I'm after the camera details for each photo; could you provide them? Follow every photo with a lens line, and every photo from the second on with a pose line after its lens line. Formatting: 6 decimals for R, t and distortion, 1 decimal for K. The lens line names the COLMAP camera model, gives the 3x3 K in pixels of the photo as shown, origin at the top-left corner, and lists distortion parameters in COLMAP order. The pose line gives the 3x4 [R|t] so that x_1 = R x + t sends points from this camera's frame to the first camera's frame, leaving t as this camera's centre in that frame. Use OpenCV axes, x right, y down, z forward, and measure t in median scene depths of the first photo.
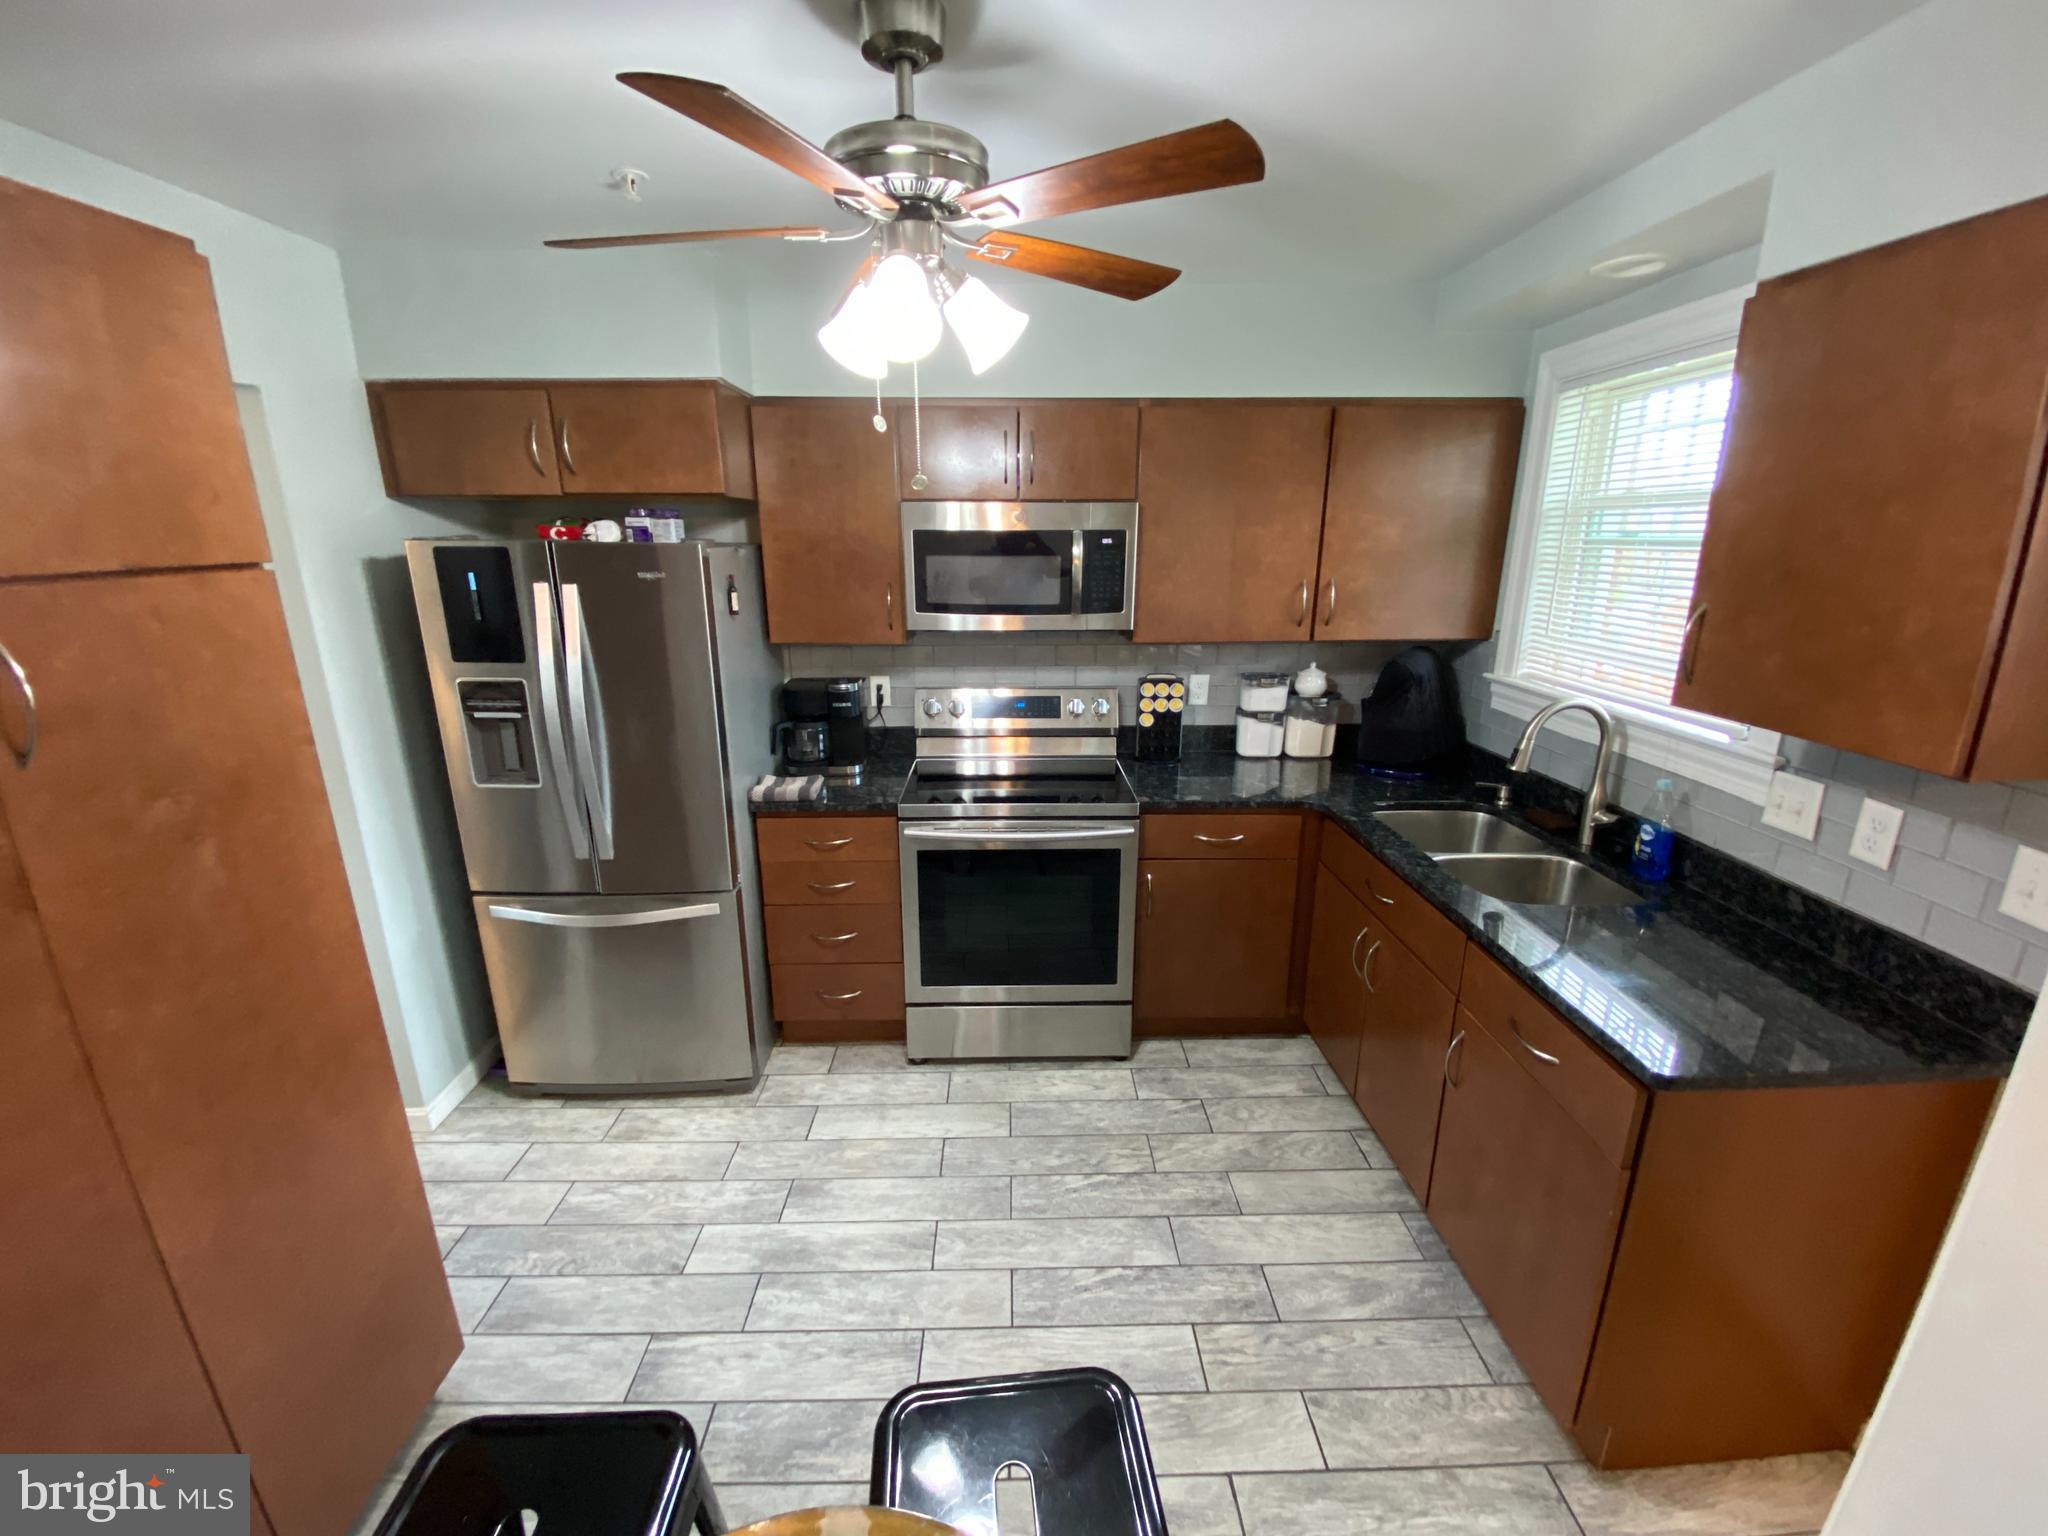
lens RADIAL K [[827.6, 0, 1024.6], [0, 827.6, 768.3], [0, 0, 1]] dist [0.034344, -0.027186]
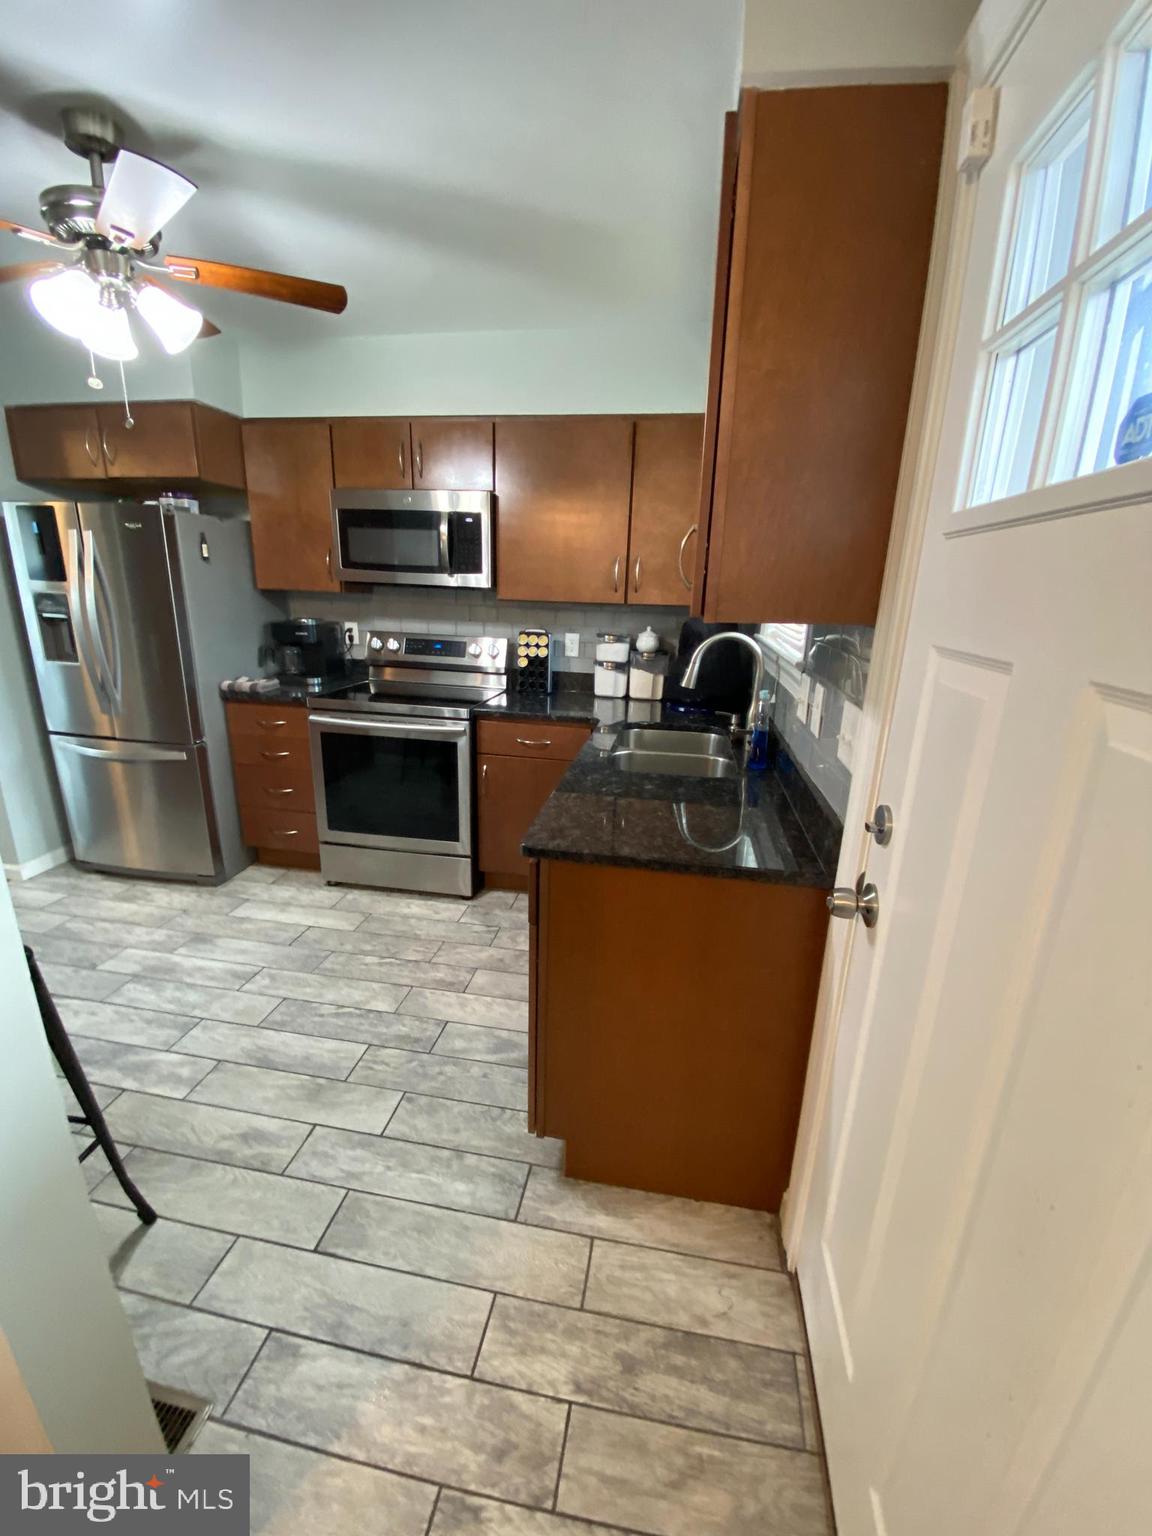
lens RADIAL K [[620.7, 0, 578.9], [0, 620.7, 765.4], [0, 0, 1]] dist [0.034344, -0.027186]
pose [[0.980754, 0.085345, -0.175609, 0.546460], [-0.084649, 0.996345, 0.011463, 0.116282], [0.175945, 0.003623, 0.984393, 0.007339]]
